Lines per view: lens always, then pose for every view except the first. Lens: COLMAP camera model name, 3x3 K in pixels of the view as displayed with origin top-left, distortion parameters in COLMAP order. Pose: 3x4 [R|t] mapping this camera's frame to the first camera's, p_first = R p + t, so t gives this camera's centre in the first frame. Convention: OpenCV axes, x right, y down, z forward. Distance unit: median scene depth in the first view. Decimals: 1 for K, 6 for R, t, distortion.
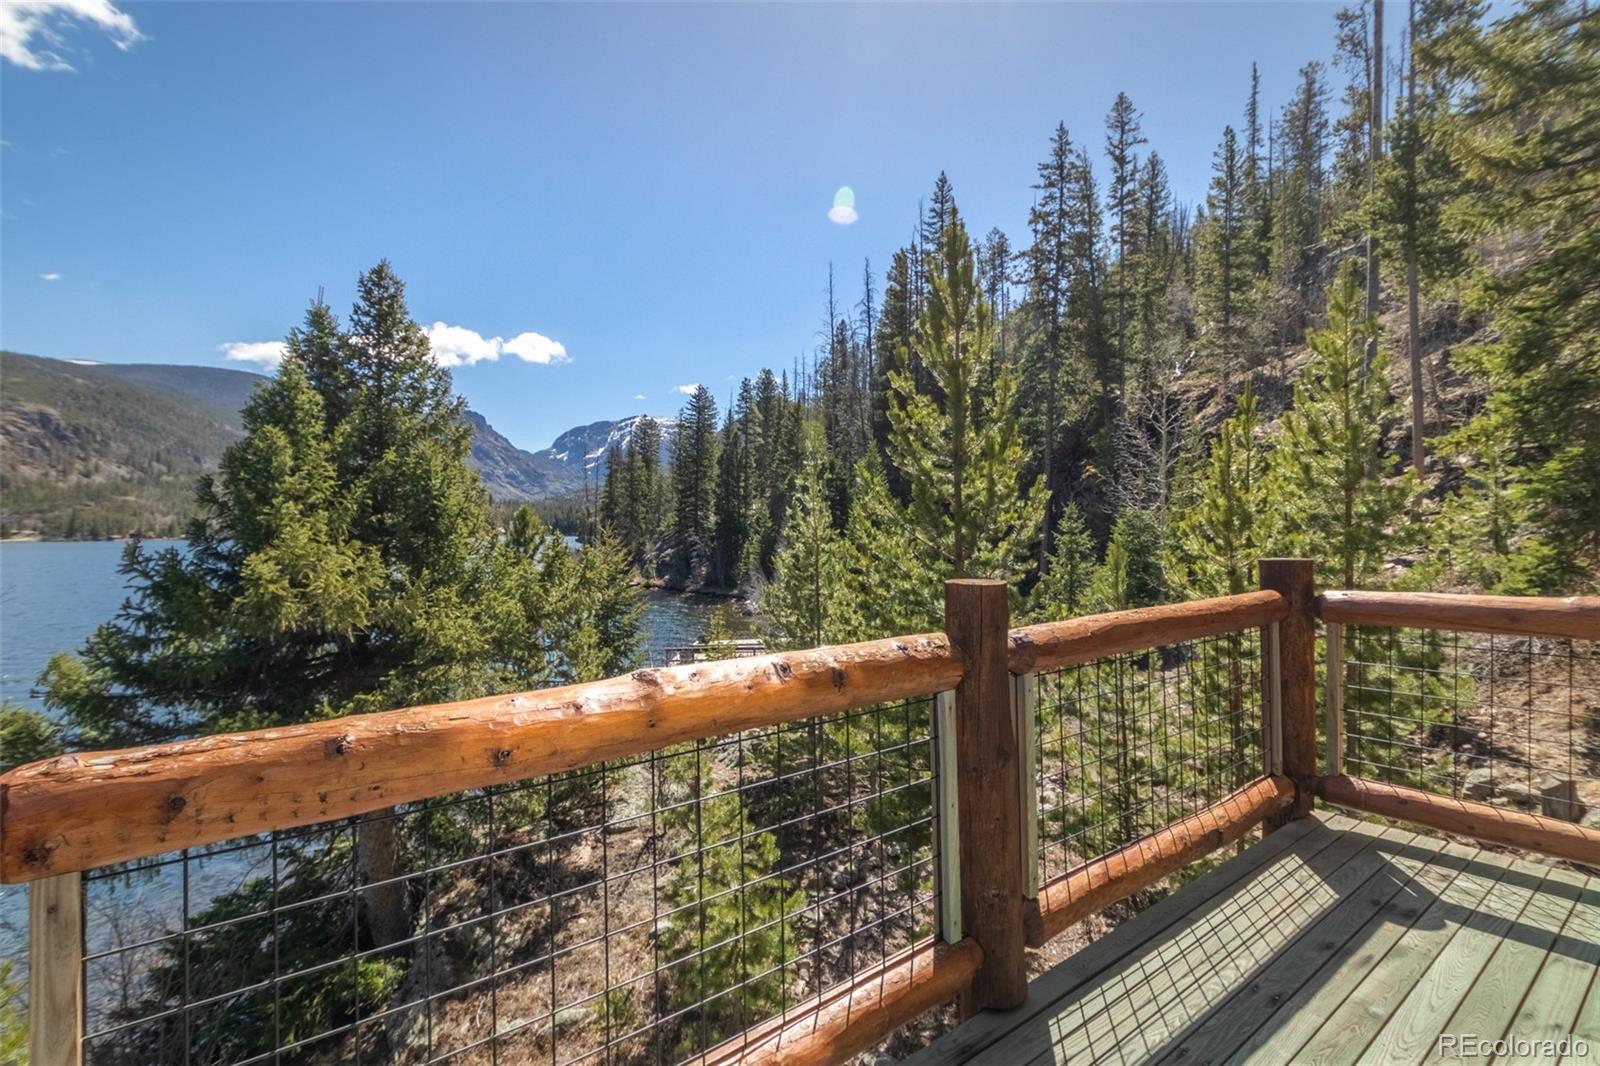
lens RADIAL K [[763.3, 0, 800.0], [0, 763.3, 533.0], [0, 0, 1]] dist [-0.000947, -0.000212]
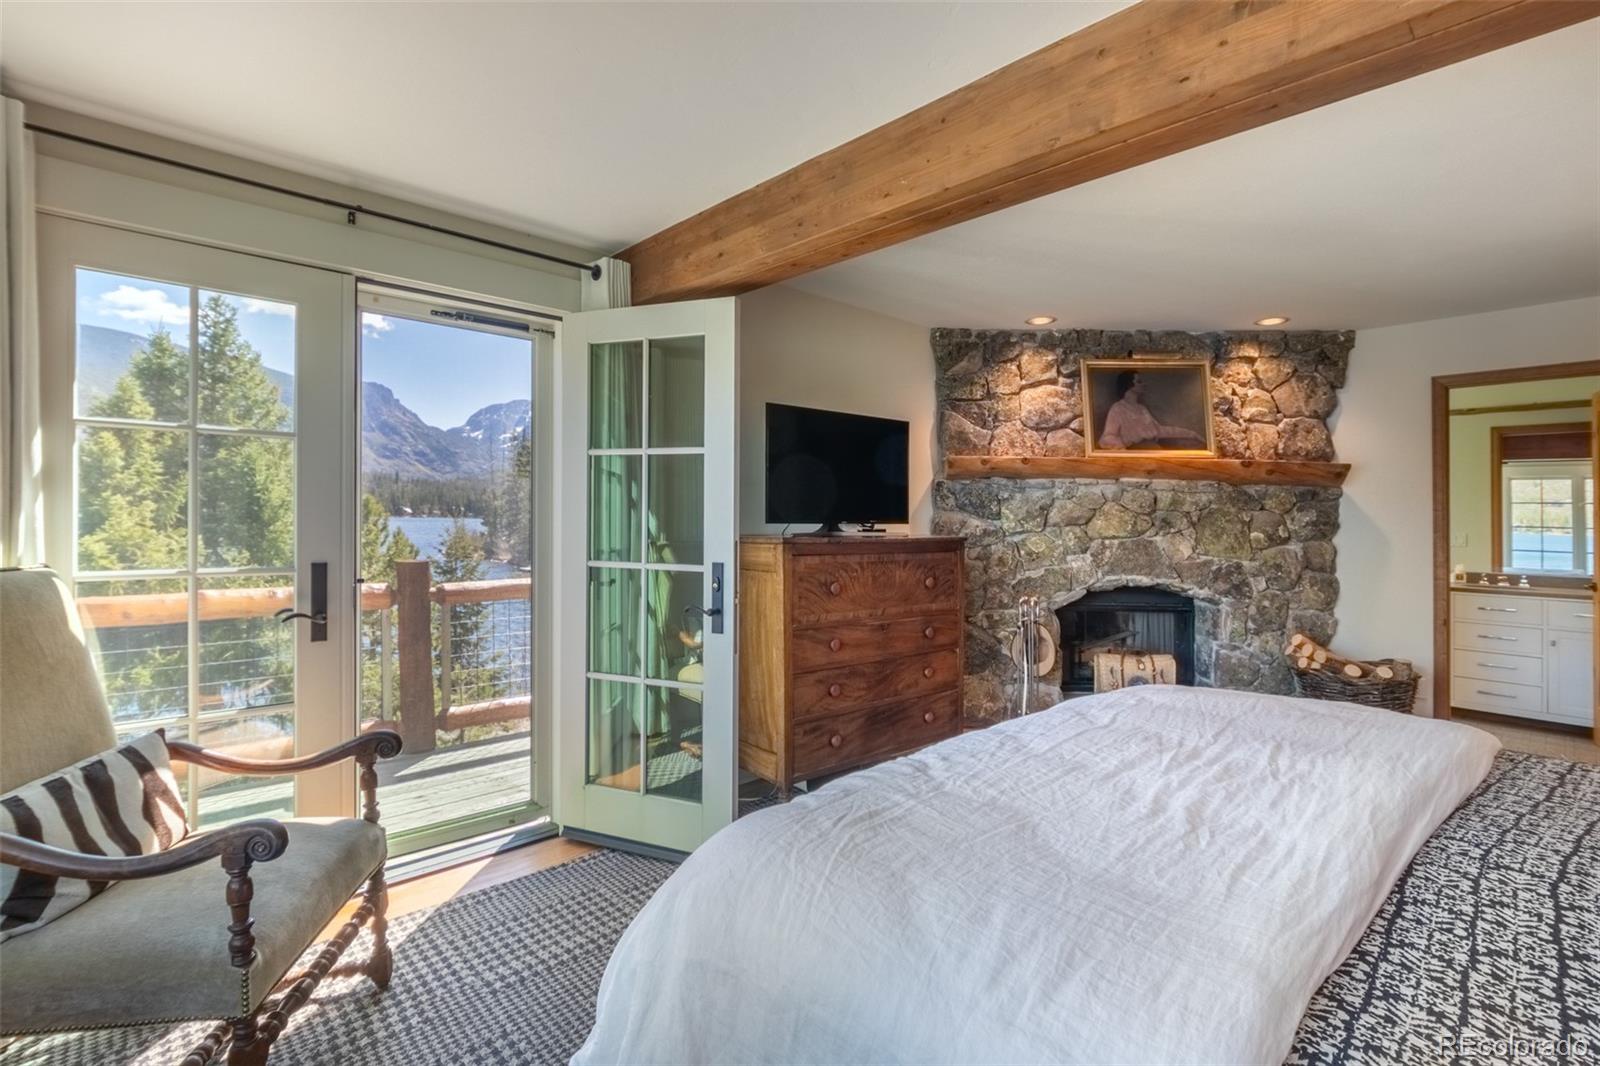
lens RADIAL K [[760.2, 0, 810.9], [0, 760.2, 519.4], [0, 0, 1]] dist [0.001961, -0.000025]
pose [[0.992953, 0.025007, 0.115841, 0.299098], [-0.024611, 0.999685, -0.004848, -0.020199], [-0.115926, 0.001963, 0.993256, -0.355924]]
